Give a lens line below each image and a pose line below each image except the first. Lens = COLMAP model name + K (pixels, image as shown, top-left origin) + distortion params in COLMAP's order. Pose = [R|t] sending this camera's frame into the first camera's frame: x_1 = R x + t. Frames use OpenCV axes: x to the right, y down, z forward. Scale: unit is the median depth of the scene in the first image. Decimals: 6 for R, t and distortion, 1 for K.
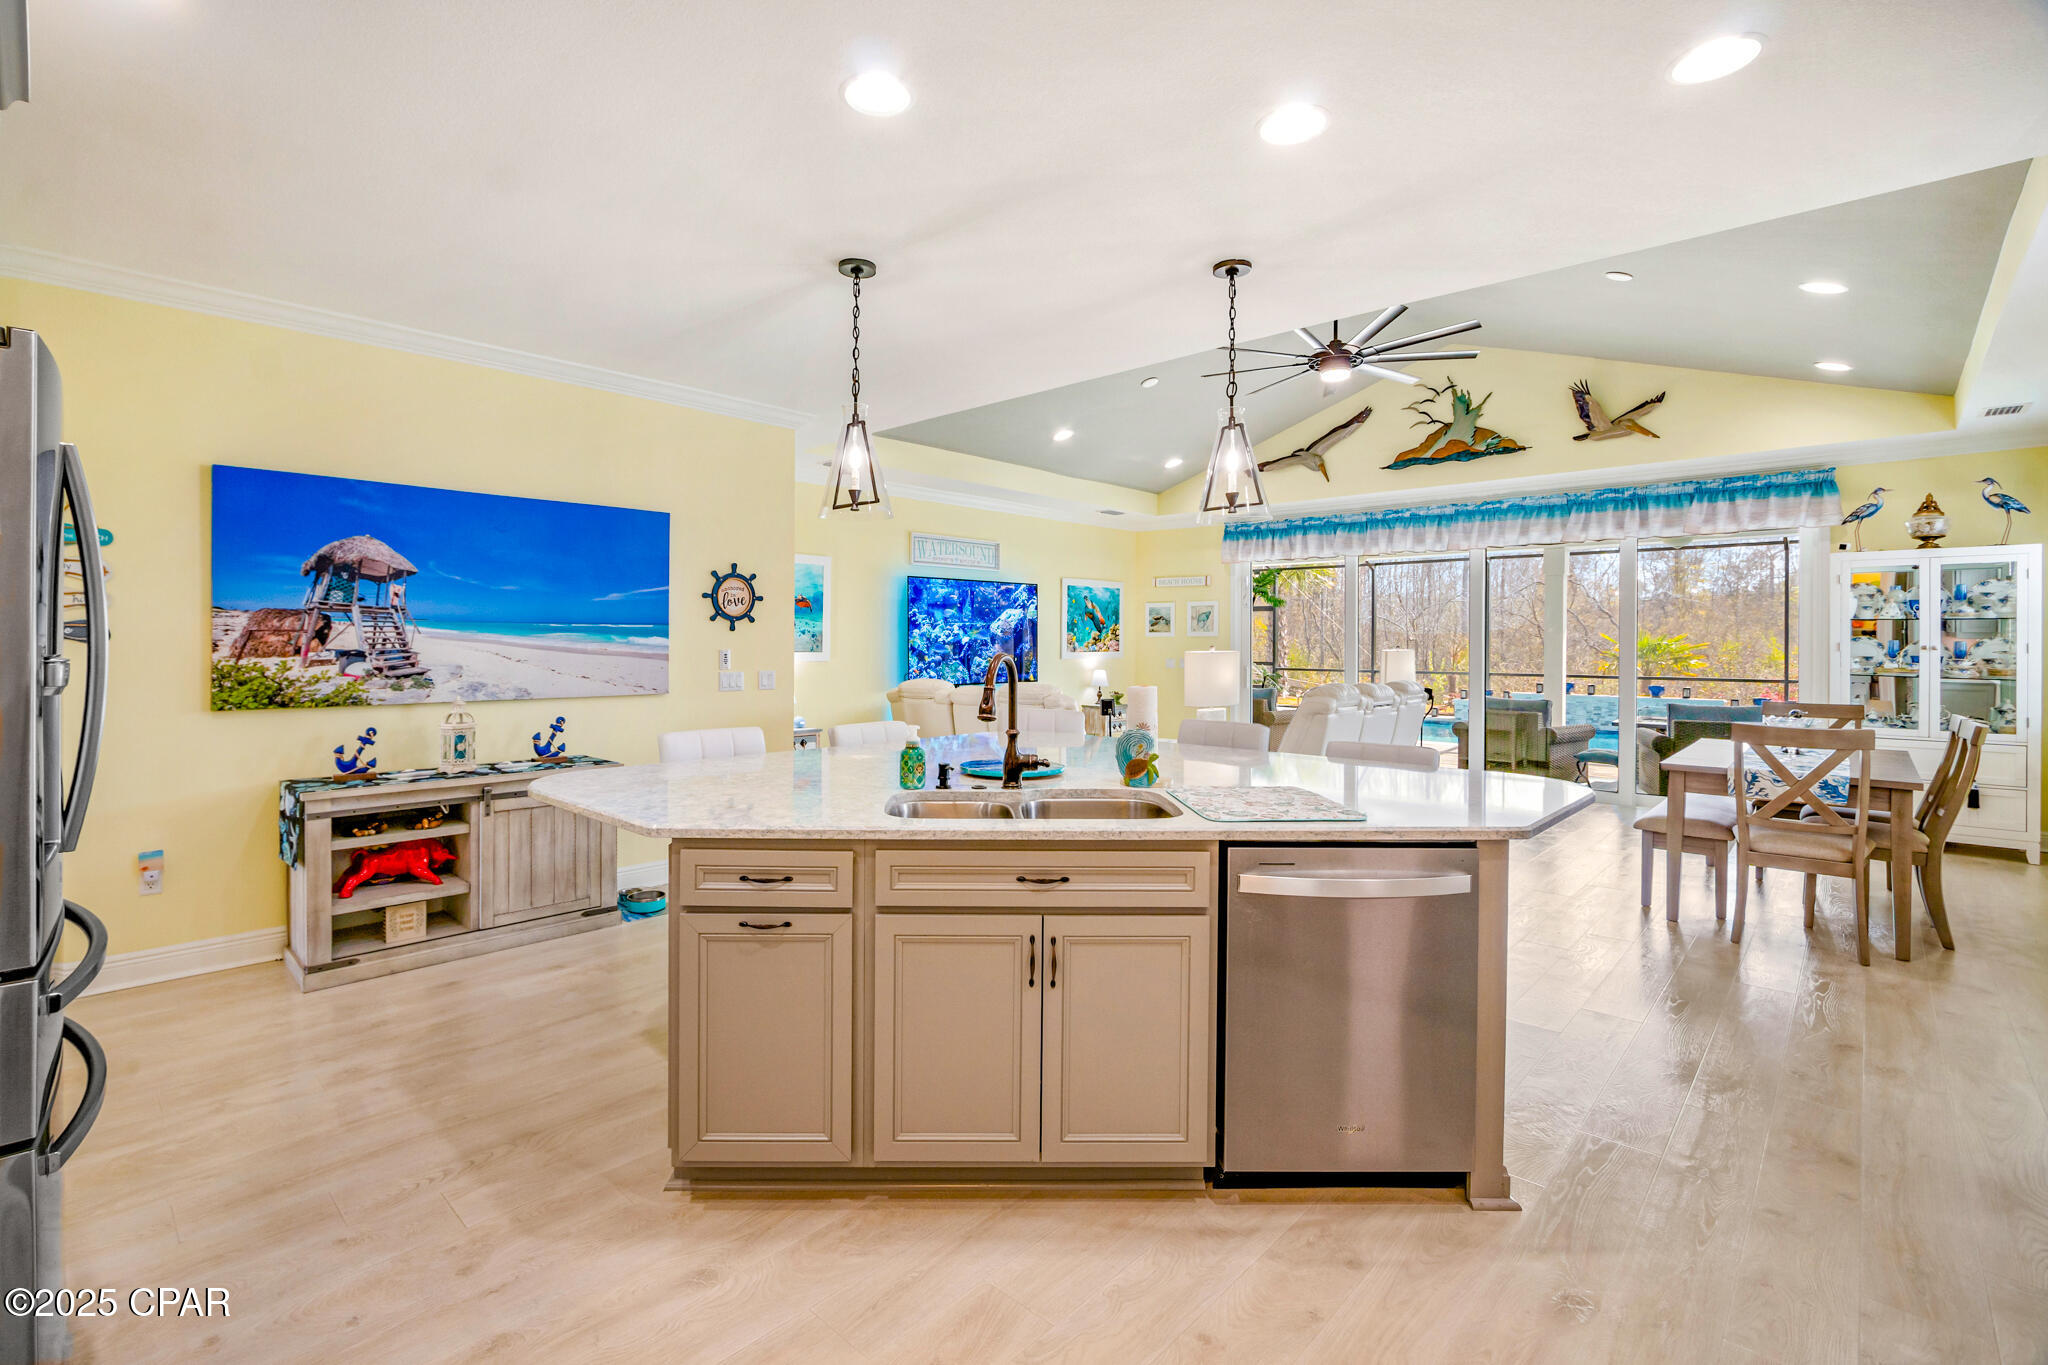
lens RADIAL K [[920.8, 0, 971.4], [0, 920.8, 646.4], [0, 0, 1]] dist [-0.023303, 0.005123]
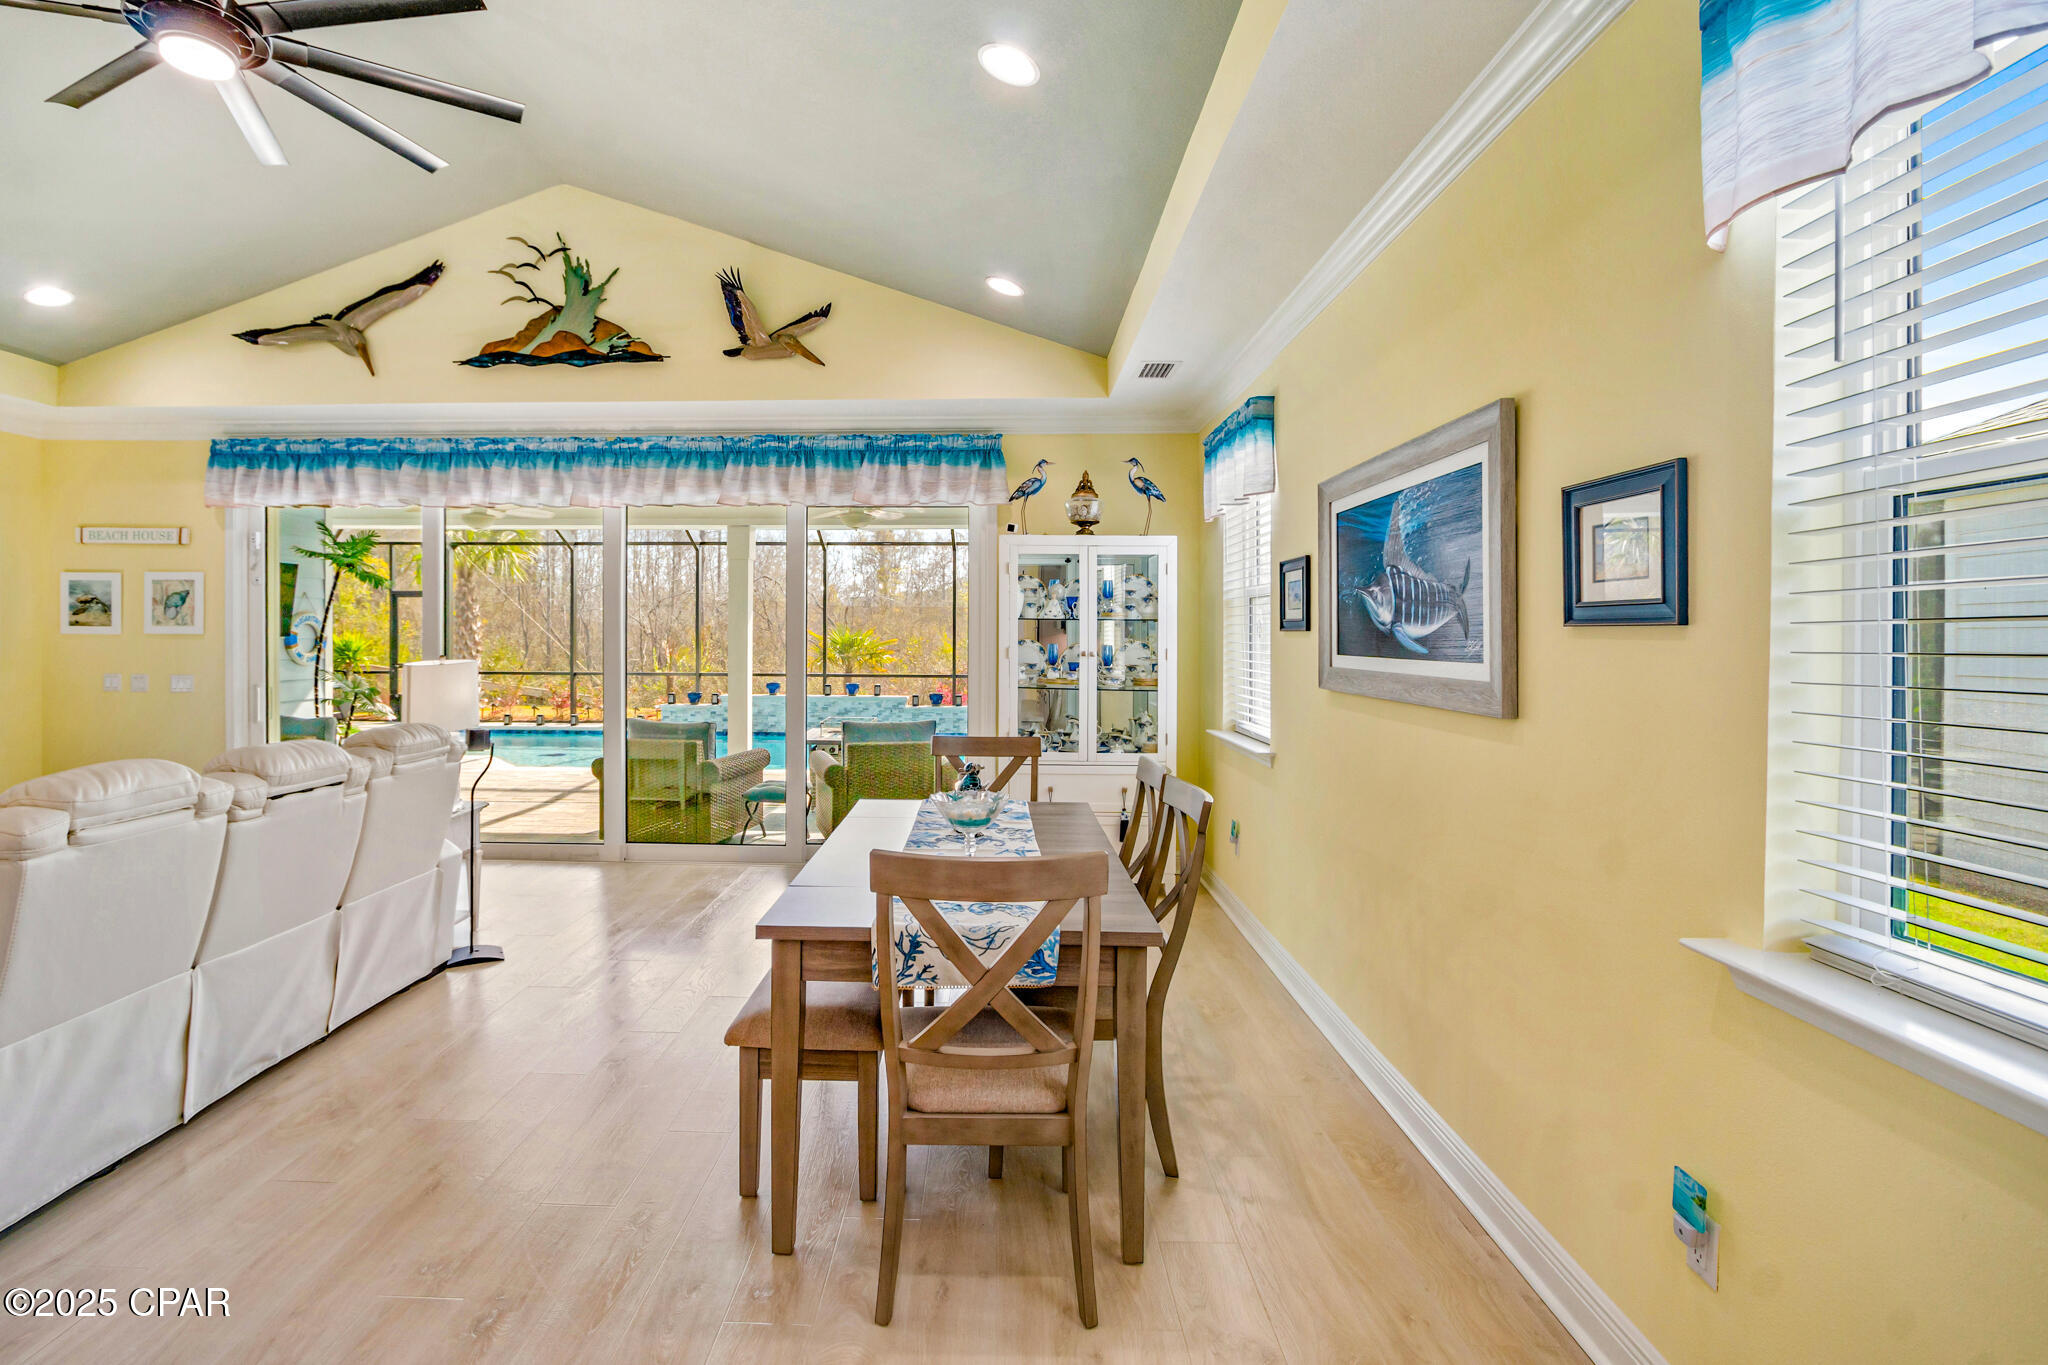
lens RADIAL K [[920.8, 0, 974.4], [0, 920.8, 638.7], [0, 0, 1]] dist [-0.023303, 0.005123]
pose [[0.727843, -0.002084, 0.685741, 0.322961], [0.002291, 0.999997, 0.000608, -0.010212], [-0.685740, 0.001128, 0.727845, 0.364176]]
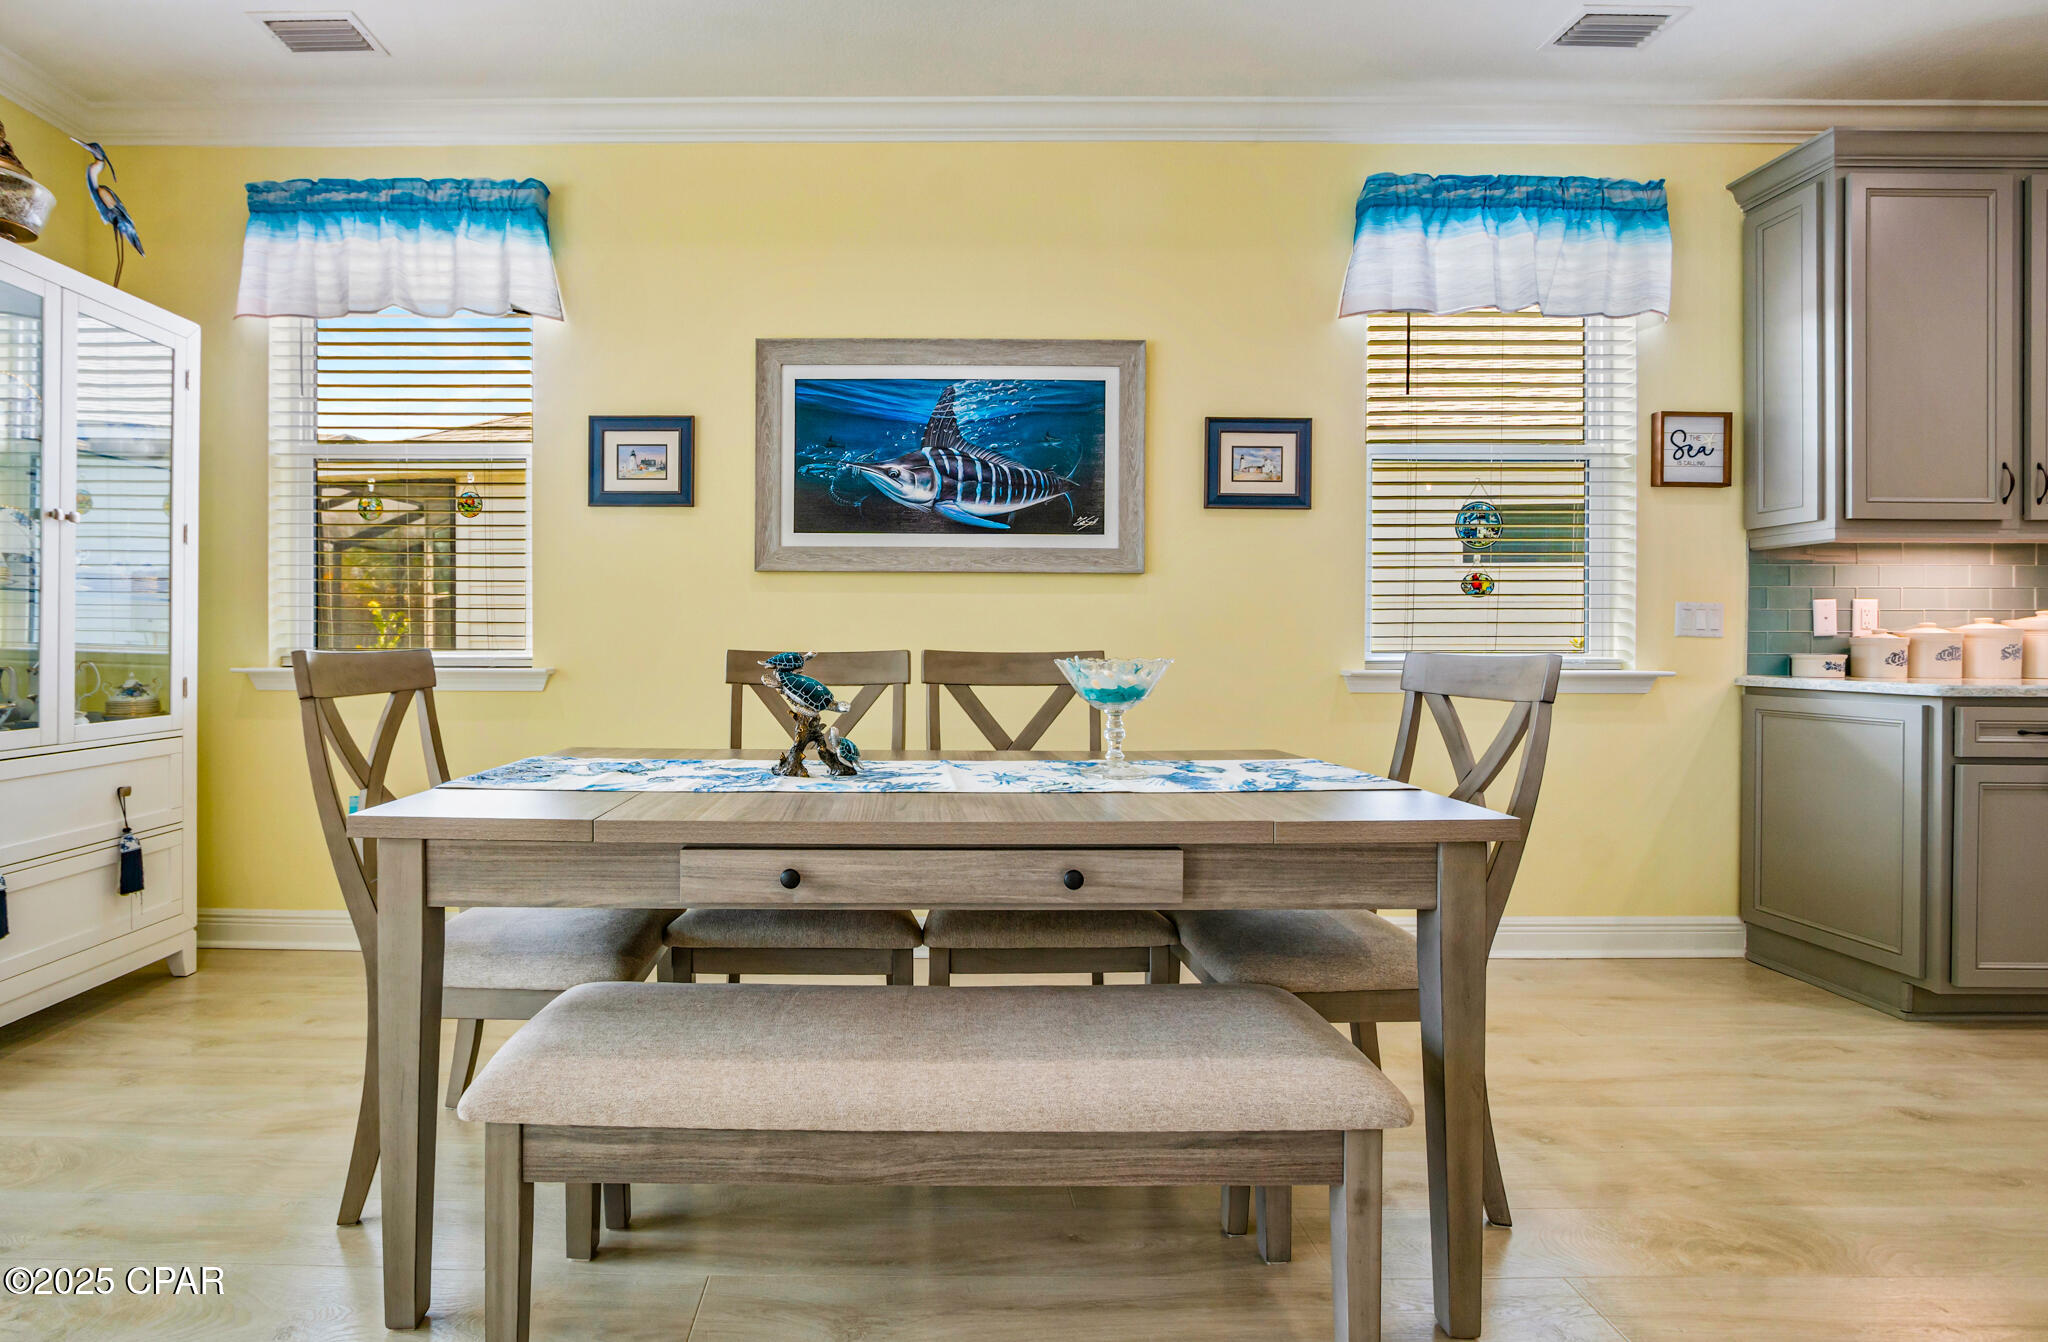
lens RADIAL K [[907.6, 0, 907.2], [0, 907.6, 655.4], [0, 0, 1]] dist [-0.016114, -0.000098]
pose [[-0.698693, -0.011076, 0.715336, 0.428949], [-0.002709, 0.999914, 0.012837, 0.047850], [-0.715416, 0.007032, -0.698663, 0.814924]]
